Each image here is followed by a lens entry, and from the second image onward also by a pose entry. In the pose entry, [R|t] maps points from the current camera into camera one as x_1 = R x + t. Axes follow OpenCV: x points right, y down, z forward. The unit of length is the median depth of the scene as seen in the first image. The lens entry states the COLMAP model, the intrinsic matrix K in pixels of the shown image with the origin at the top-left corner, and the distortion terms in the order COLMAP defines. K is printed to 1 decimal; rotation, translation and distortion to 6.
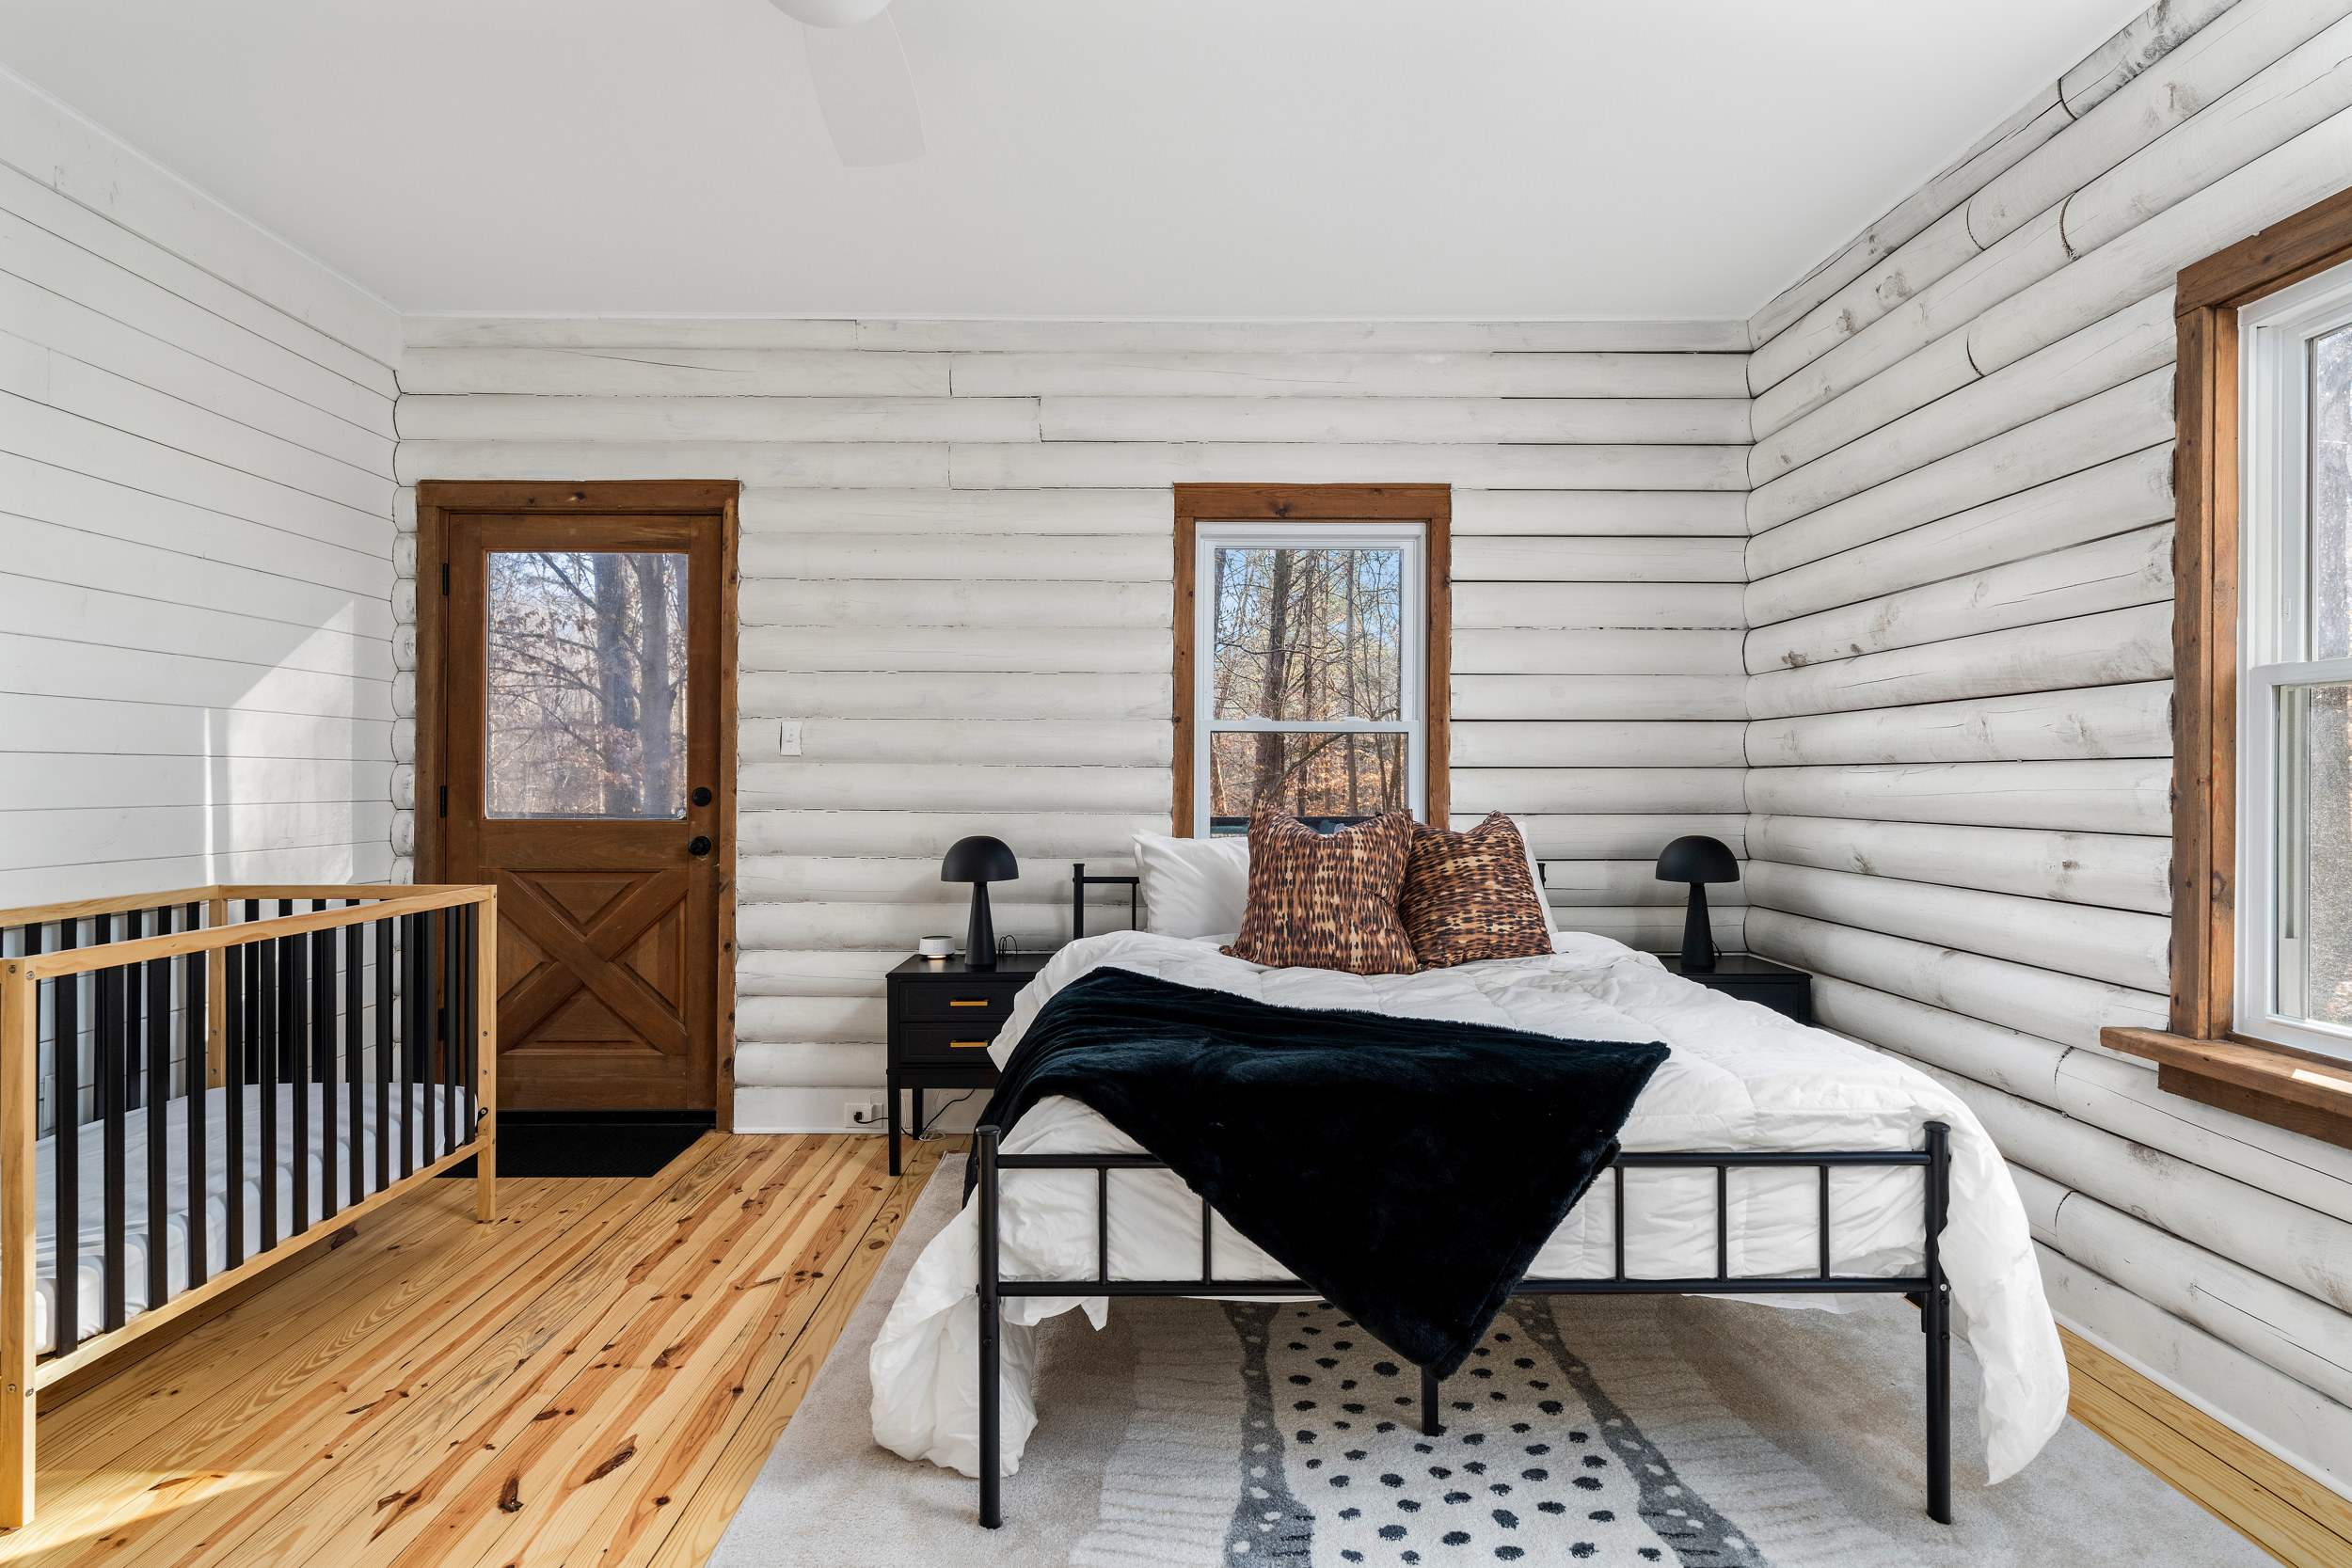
lens RADIAL K [[1277.4, 0, 1173.6], [0, 1277.4, 774.7], [0, 0, 1]] dist [-0.007133, -0.002276]
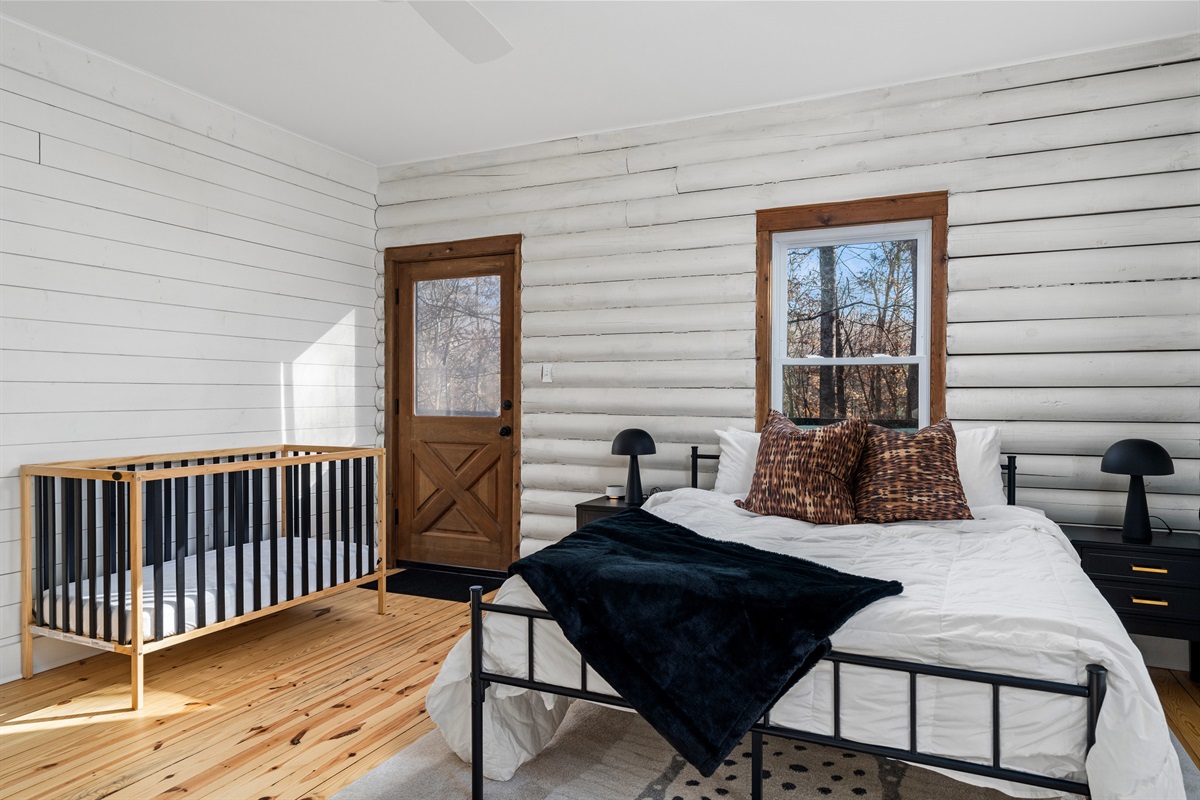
lens RADIAL K [[772.4, 0, 596.7], [0, 772.4, 401.5], [0, 0, 1]] dist [-0.006865, 0.003321]
pose [[0.896279, 0.003558, -0.443477, 0.304943], [0.002372, 0.999915, 0.012816, -0.002261], [0.443485, -0.012538, 0.896194, 0.052690]]
